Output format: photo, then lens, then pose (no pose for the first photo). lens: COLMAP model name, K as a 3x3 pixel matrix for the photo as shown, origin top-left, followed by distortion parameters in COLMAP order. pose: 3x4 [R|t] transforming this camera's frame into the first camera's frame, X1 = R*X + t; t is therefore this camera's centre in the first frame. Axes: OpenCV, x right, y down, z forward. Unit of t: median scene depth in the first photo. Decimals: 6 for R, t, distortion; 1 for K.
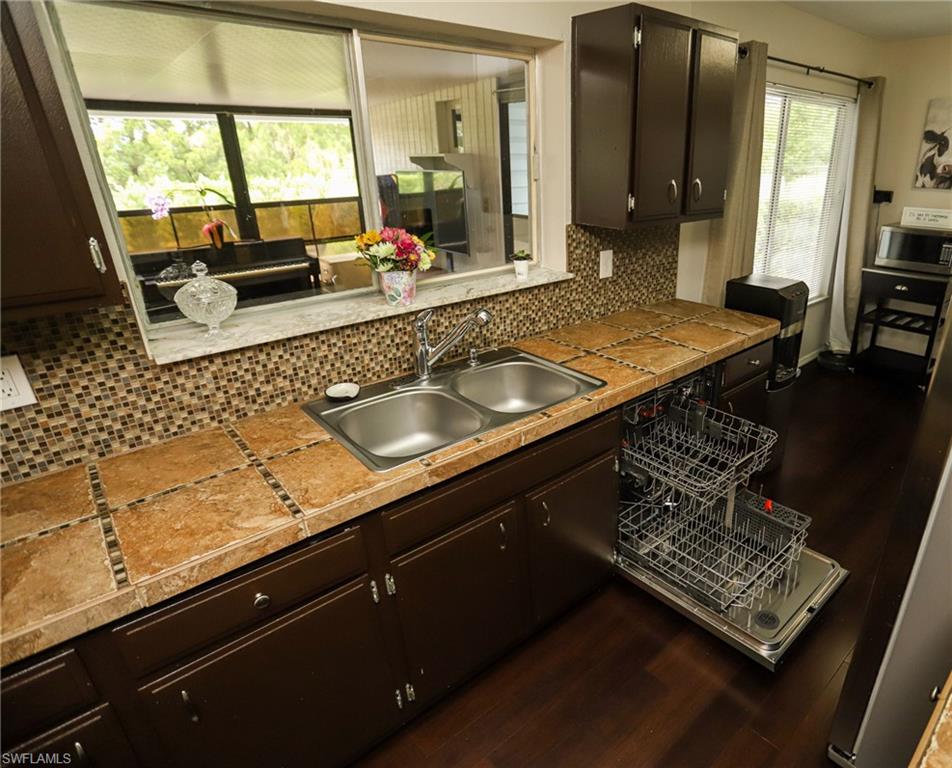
lens RADIAL K [[554.6, 0, 583.5], [0, 554.6, 386.6], [0, 0, 1]] dist [-0.079188, 0.038189]
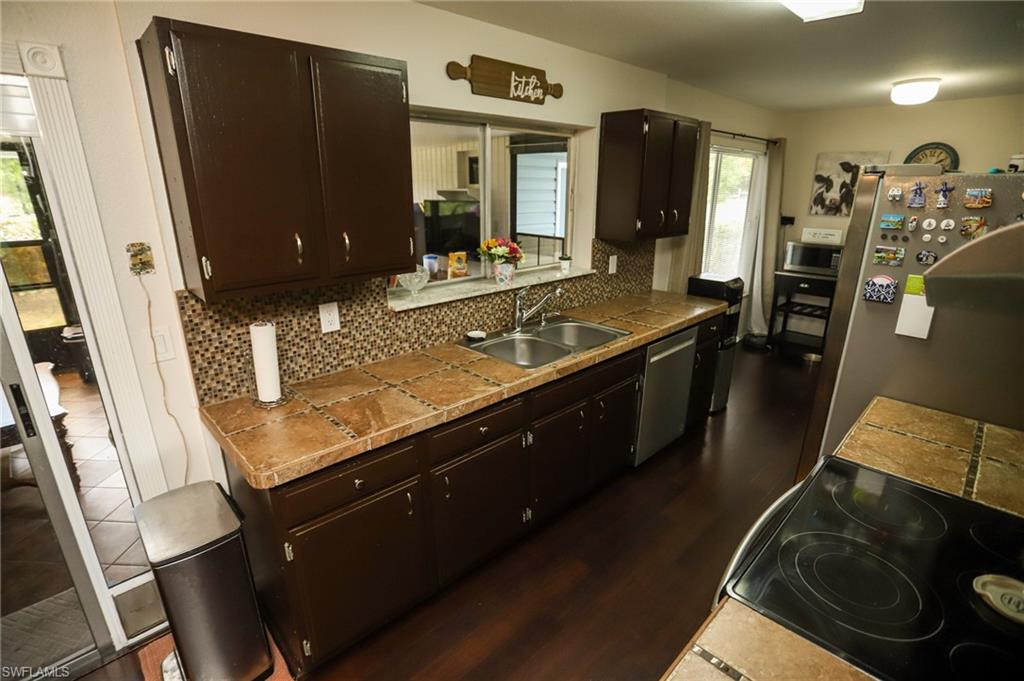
lens RADIAL K [[493.2, 0, 514.4], [0, 493.2, 342.3], [0, 0, 1]] dist [-0.069584, 0.023691]
pose [[0.999991, 0.002517, -0.003298, -0.303076], [-0.002801, 0.996012, -0.089178, 0.151900], [0.003061, 0.089187, 0.996010, -0.439812]]
